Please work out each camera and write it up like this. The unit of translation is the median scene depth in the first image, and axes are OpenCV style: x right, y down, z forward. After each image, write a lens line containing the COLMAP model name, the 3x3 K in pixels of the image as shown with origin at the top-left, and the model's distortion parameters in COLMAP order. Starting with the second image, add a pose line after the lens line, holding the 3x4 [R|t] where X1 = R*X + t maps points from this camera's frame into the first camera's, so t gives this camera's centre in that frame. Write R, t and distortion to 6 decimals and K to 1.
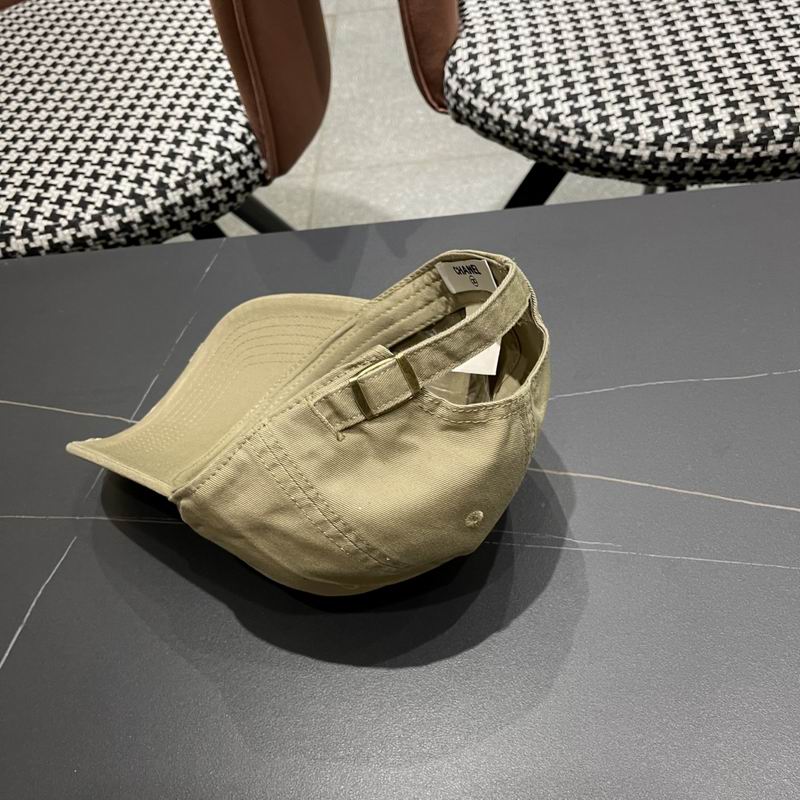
lens RADIAL K [[856.5, 0, 394.0], [0, 856.5, 401.4], [0, 0, 1]] dist [0.022571, 0.000000]
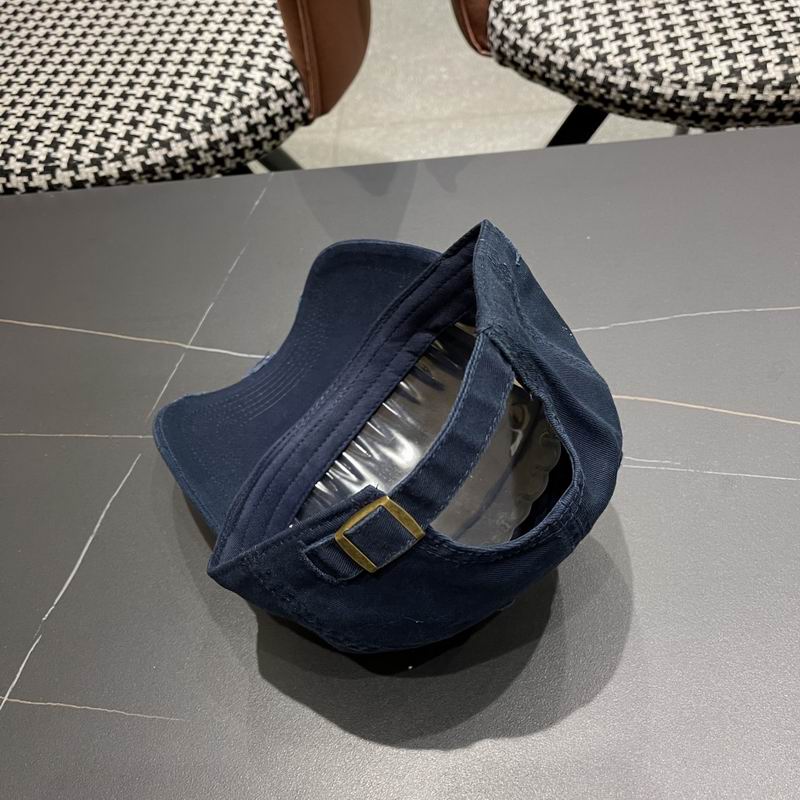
lens RADIAL K [[856.5, 0, 404.6], [0, 856.5, 414.2], [0, 0, 1]] dist [0.022571, 0.000000]
pose [[0.999827, 0.013072, 0.013264, -0.049635], [-0.013606, 0.999066, 0.041009, 0.044889], [-0.012716, -0.041183, 0.999071, -0.013337]]
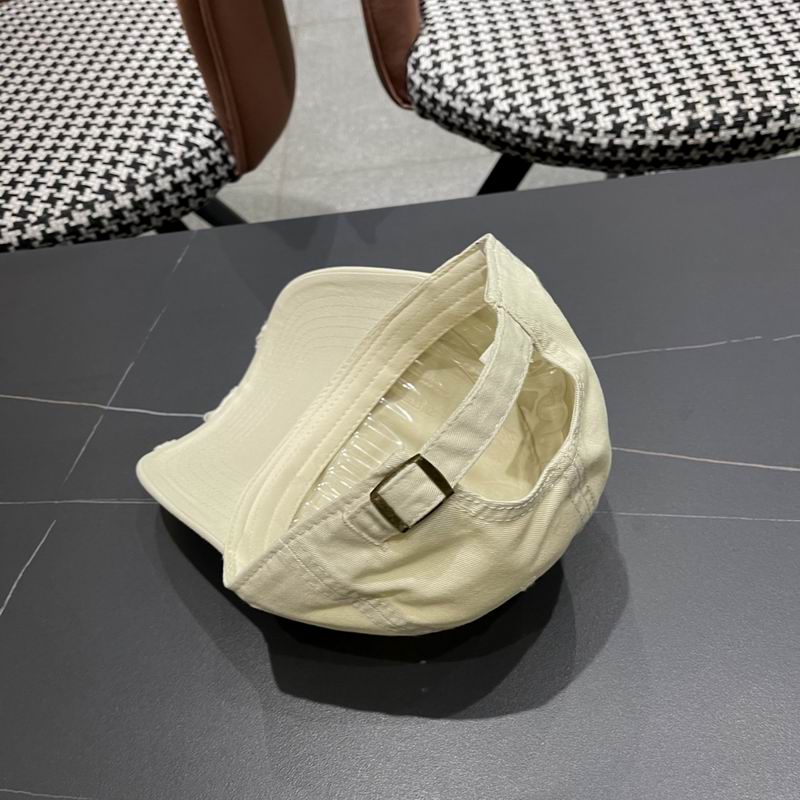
lens RADIAL K [[856.5, 0, 402.4], [0, 856.5, 401.3], [0, 0, 1]] dist [0.022571, 0.000000]
pose [[0.998606, -0.027997, 0.044737, -0.004799], [0.028851, 0.999411, -0.018568, 0.034604], [-0.044191, 0.019833, 0.998826, -0.015571]]
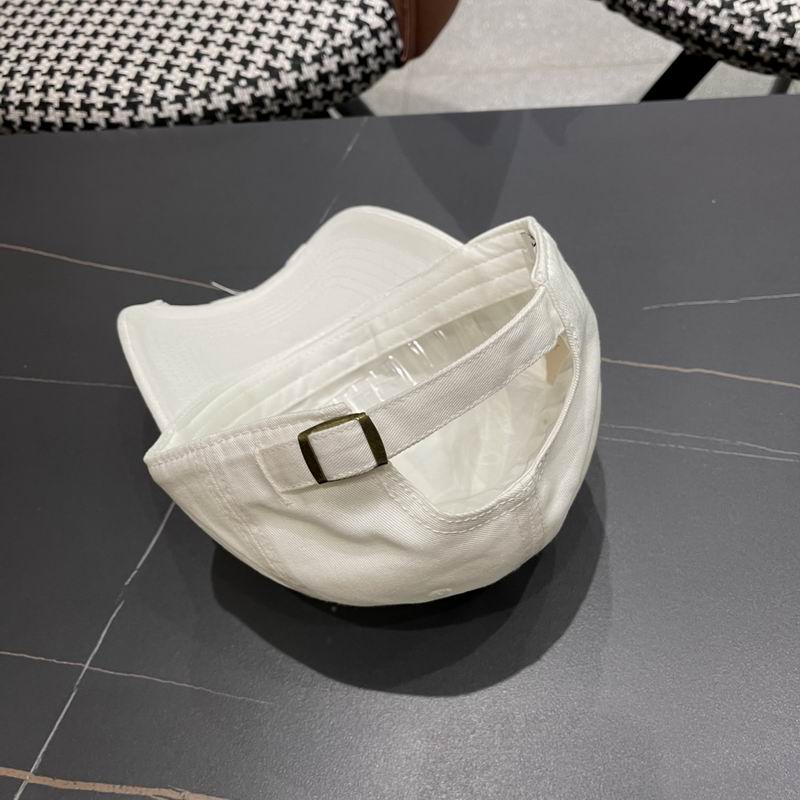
lens RADIAL K [[856.5, 0, 398.8], [0, 856.5, 400.8], [0, 0, 1]] dist [0.022571, 0.000000]
pose [[0.997350, 0.066141, -0.030302, -0.105437], [-0.063553, 0.994798, 0.079616, 0.038950], [0.035410, -0.077479, 0.996365, 0.037180]]
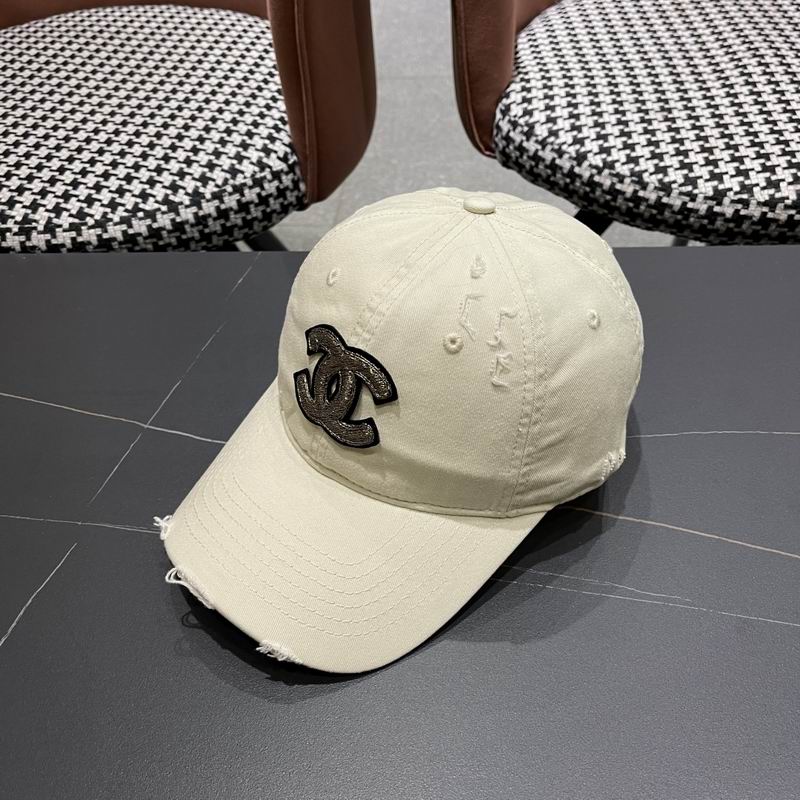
lens RADIAL K [[856.5, 0, 396.9], [0, 856.5, 405.5], [0, 0, 1]] dist [0.022571, 0.000000]
pose [[0.995661, 0.089844, 0.024248, -0.050766], [-0.087410, 0.992315, -0.087576, 0.045302], [-0.031930, 0.085077, 0.995863, 0.061239]]
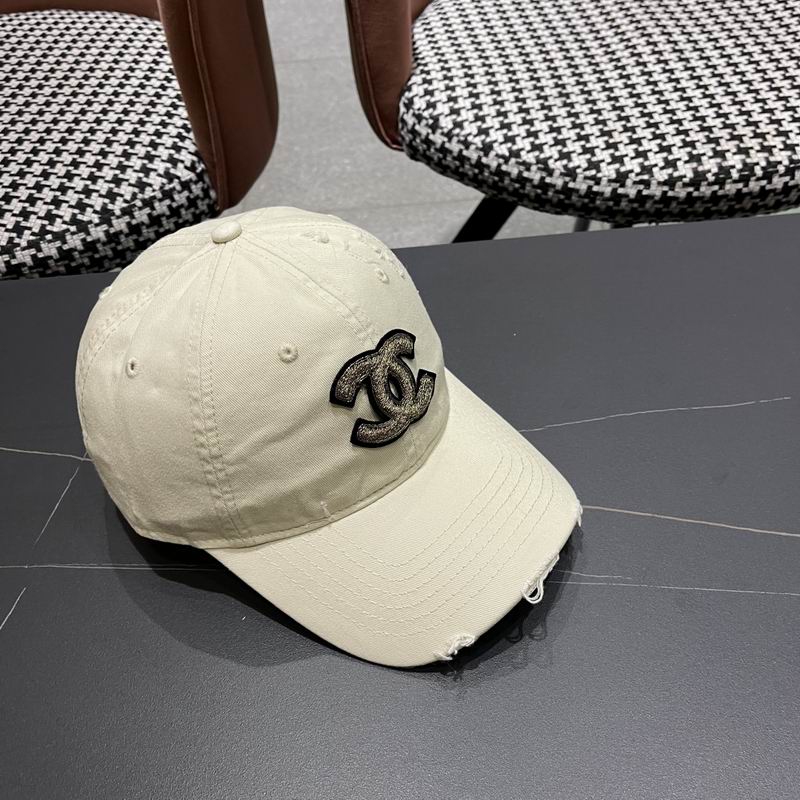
lens RADIAL K [[856.5, 0, 397.7], [0, 856.5, 407.8], [0, 0, 1]] dist [0.022571, 0.000000]
pose [[0.993040, -0.004430, 0.117698, -0.065446], [0.011517, 0.998155, -0.059607, 0.021024], [-0.117217, 0.060548, 0.991259, 0.047150]]
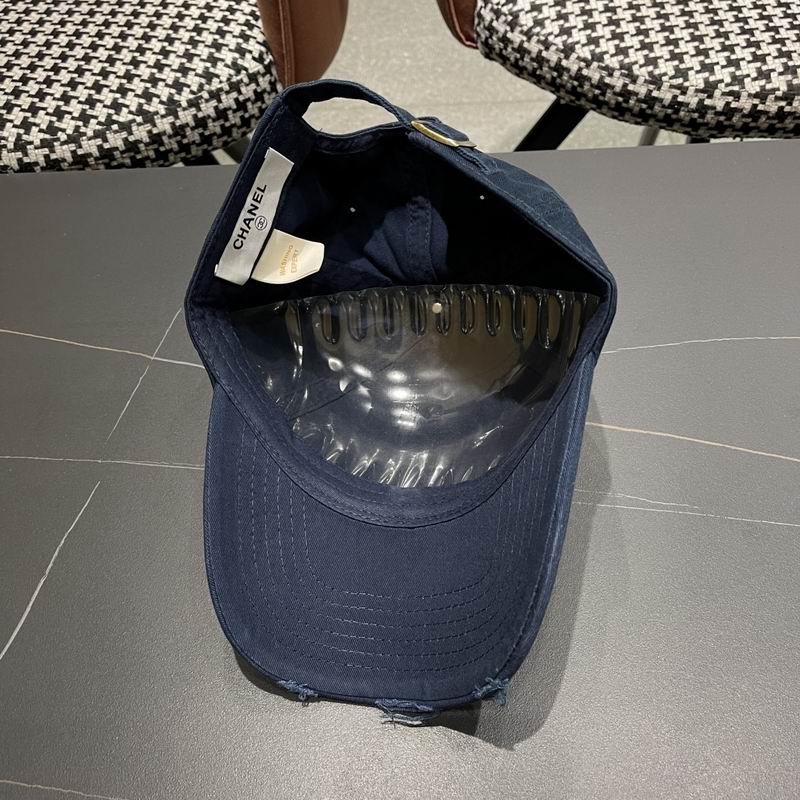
lens RADIAL K [[856.5, 0, 401.7], [0, 856.5, 403.2], [0, 0, 1]] dist [0.022571, 0.000000]
pose [[0.995797, 0.035979, 0.084224, -0.092587], [-0.040210, 0.997984, 0.049093, 0.012310], [-0.082288, -0.052274, 0.995237, 0.053885]]
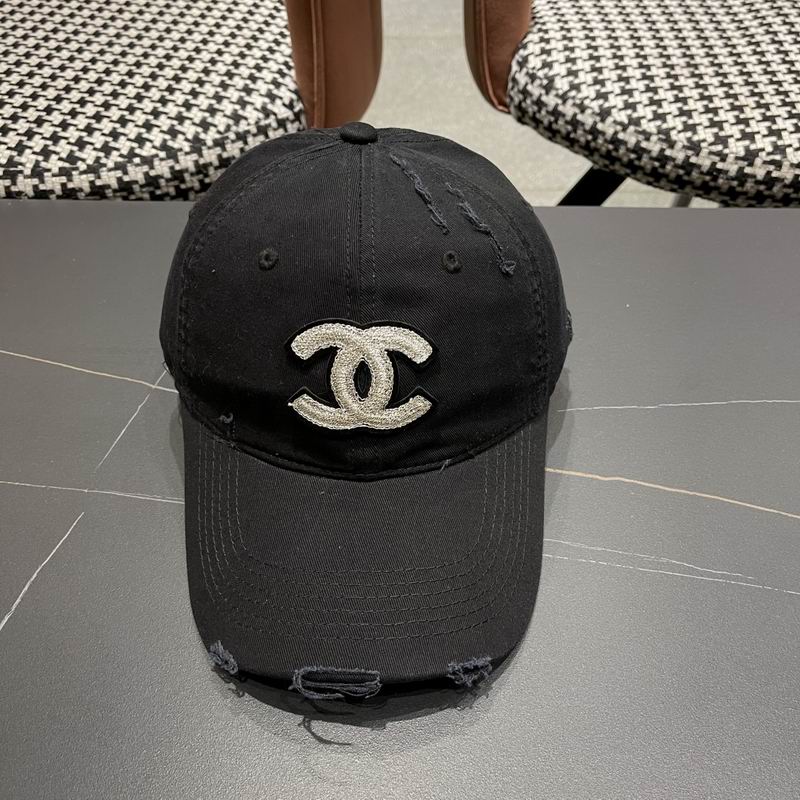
lens RADIAL K [[856.5, 0, 398.1], [0, 856.5, 403.6], [0, 0, 1]] dist [0.022571, 0.000000]
pose [[0.992005, 0.102638, 0.073432, -0.101120], [-0.098126, 0.993202, -0.062626, 0.053777], [-0.079361, 0.054920, 0.995332, 0.111986]]
